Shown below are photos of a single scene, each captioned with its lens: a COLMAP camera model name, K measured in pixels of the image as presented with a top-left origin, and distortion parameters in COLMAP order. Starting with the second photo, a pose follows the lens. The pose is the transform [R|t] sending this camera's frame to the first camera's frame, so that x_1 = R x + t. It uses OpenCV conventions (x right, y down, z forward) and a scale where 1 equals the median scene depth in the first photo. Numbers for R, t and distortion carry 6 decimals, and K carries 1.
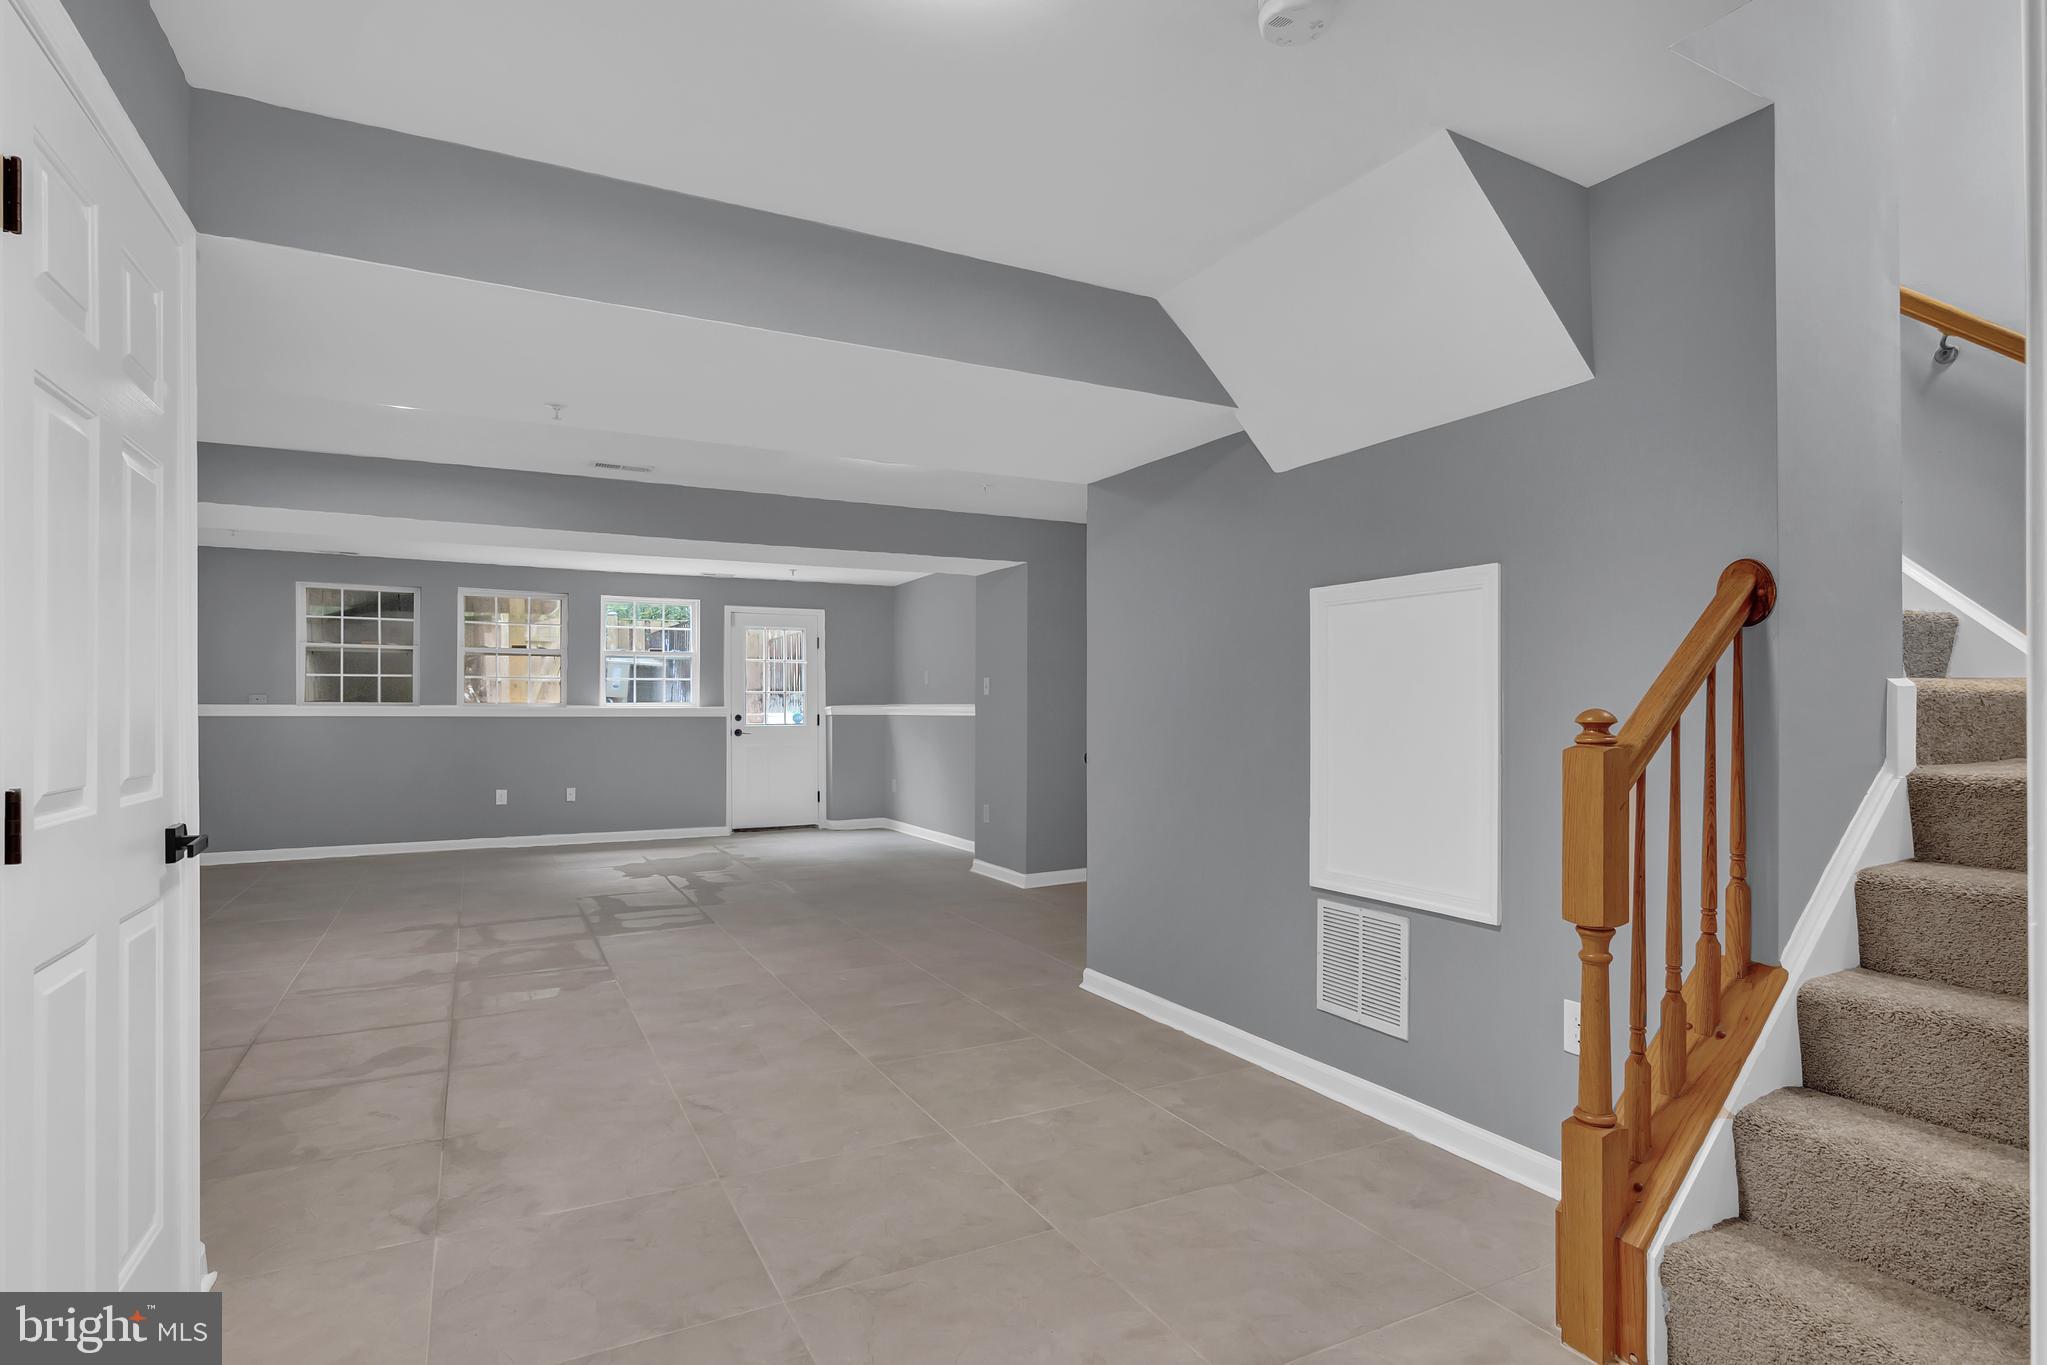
lens RADIAL K [[1036.2, 0, 1006.0], [0, 1036.2, 690.0], [0, 0, 1]] dist [0.004800, -0.000170]
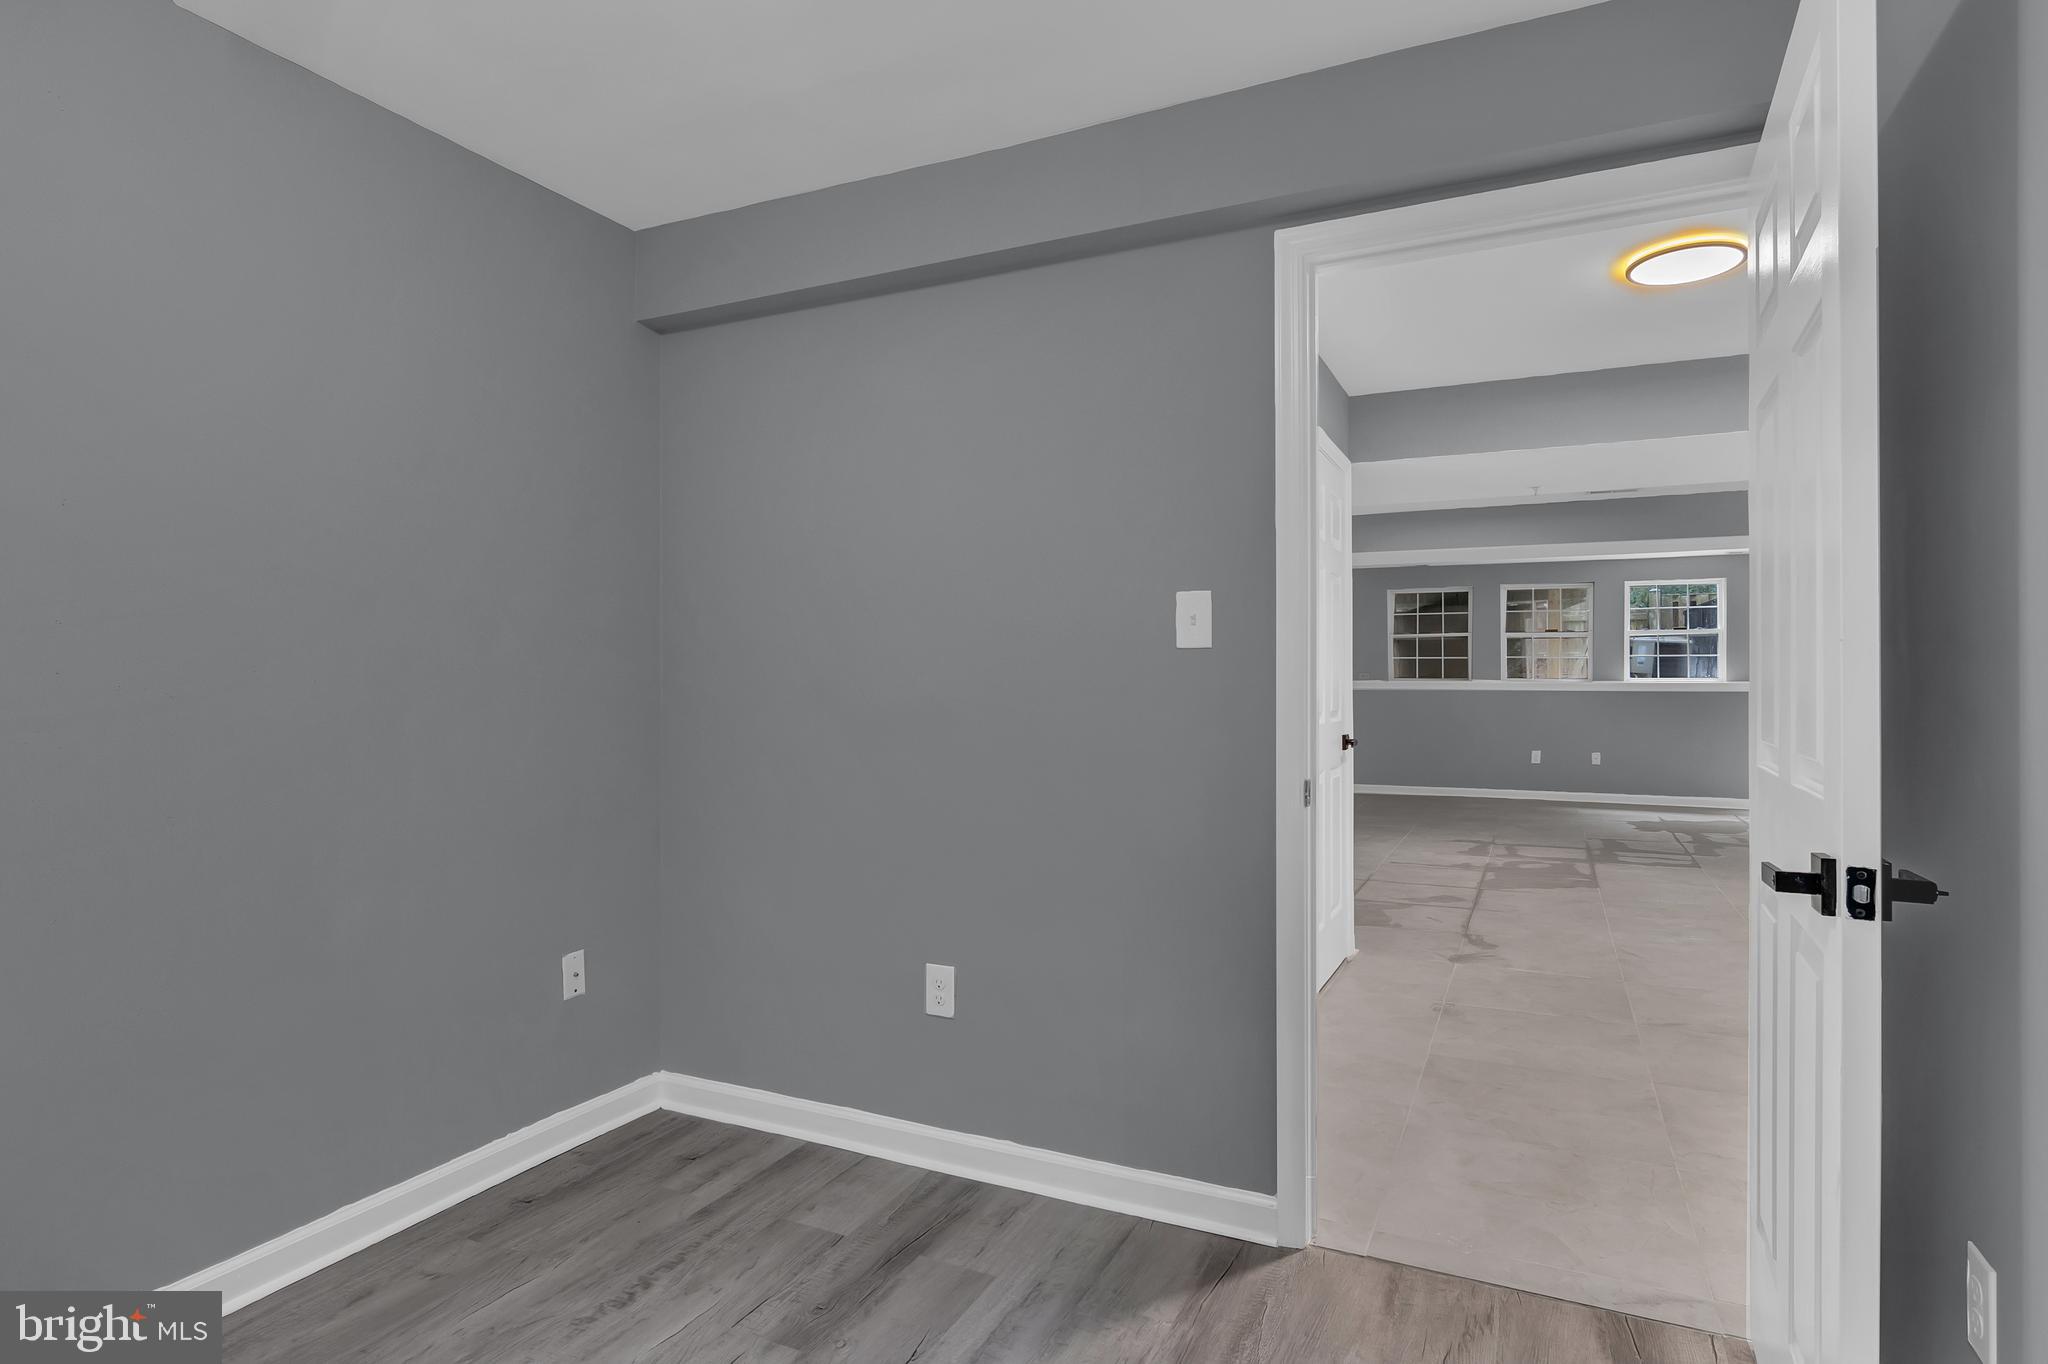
lens RADIAL K [[1050.7, 0, 1036.8], [0, 1050.7, 709.7], [0, 0, 1]] dist [-0.013873, -0.000066]
pose [[0.605283, 0.019539, -0.795770, 0.178908], [0.014637, 0.999257, 0.035668, -0.004294], [0.795875, -0.033237, 0.604547, -0.267276]]
